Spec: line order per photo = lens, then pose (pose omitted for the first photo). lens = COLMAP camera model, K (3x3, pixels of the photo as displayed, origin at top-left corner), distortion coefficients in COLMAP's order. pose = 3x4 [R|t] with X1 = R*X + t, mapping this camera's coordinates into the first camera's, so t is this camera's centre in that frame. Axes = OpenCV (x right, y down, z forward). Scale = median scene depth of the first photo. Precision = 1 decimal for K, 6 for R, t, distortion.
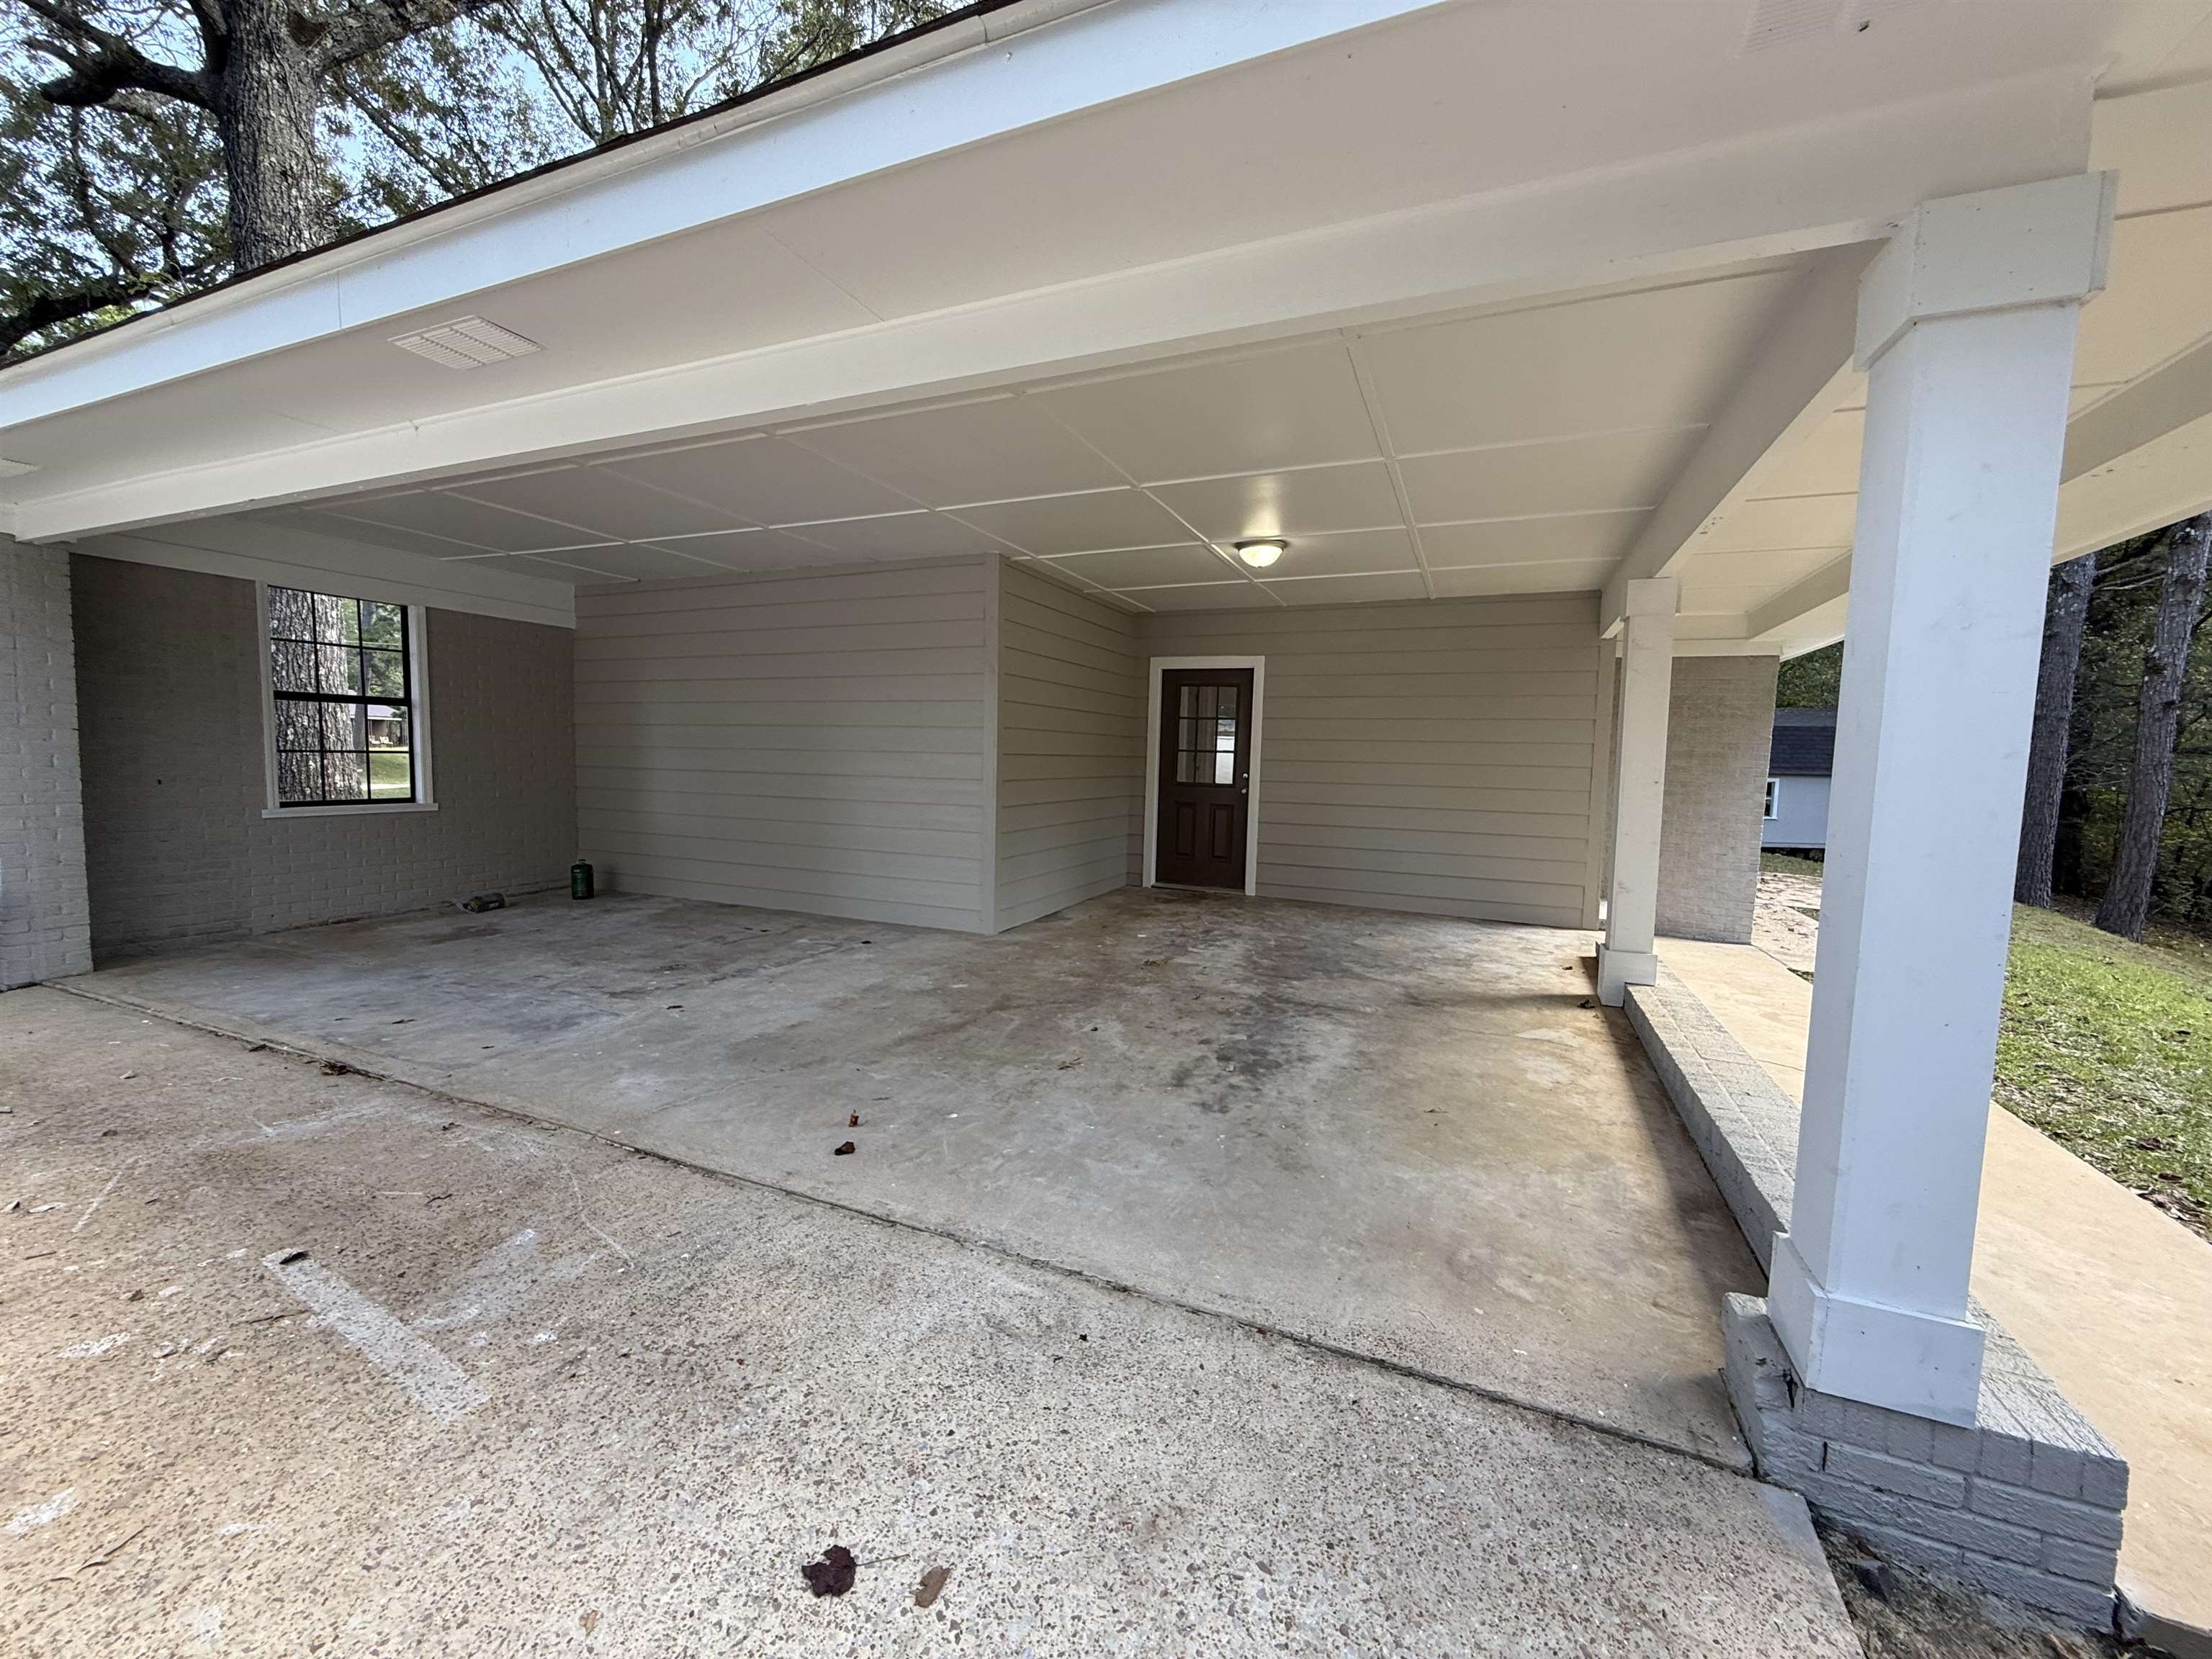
lens RADIAL K [[883.4, 0, 1099.4], [0, 883.4, 828.2], [0, 0, 1]] dist [-0.001202, 0.000674]
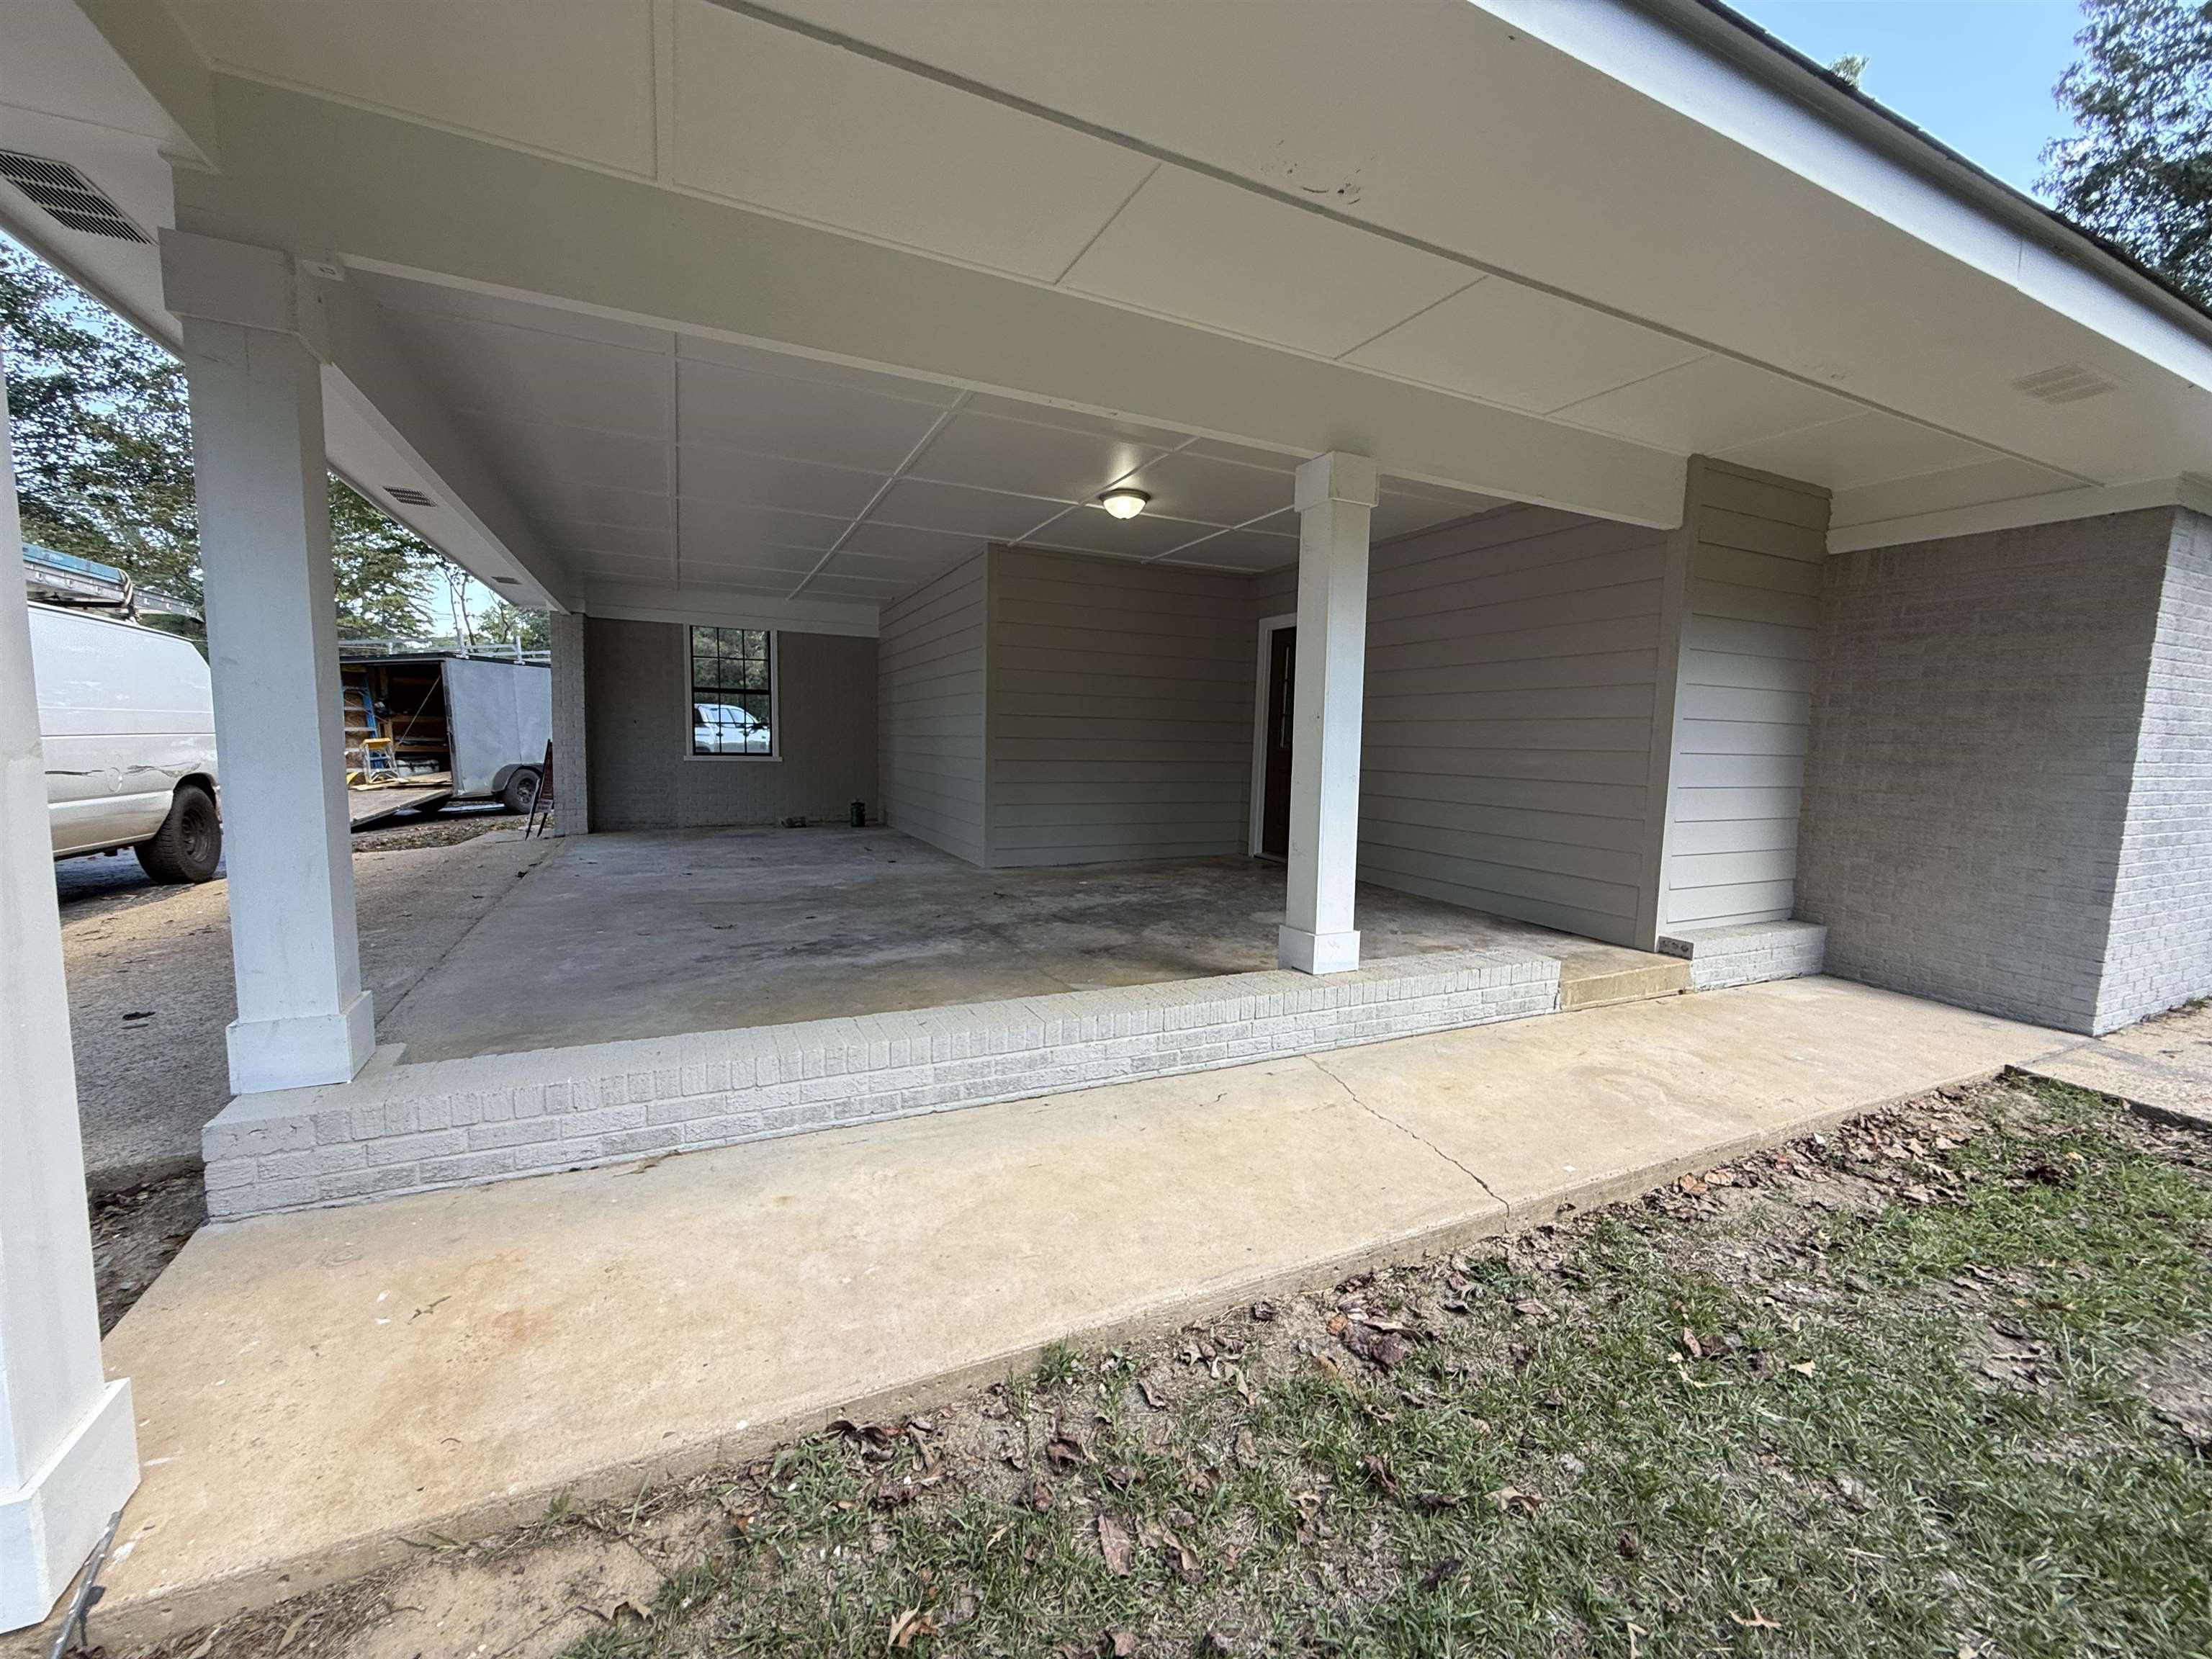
lens RADIAL K [[883.4, 0, 1100.5], [0, 883.4, 832.1], [0, 0, 1]] dist [-0.001202, 0.000674]
pose [[0.755753, 0.062528, -0.651865, 0.697728], [-0.058133, 0.997907, 0.028323, 0.027345], [0.652271, 0.016490, 0.757806, 0.189110]]
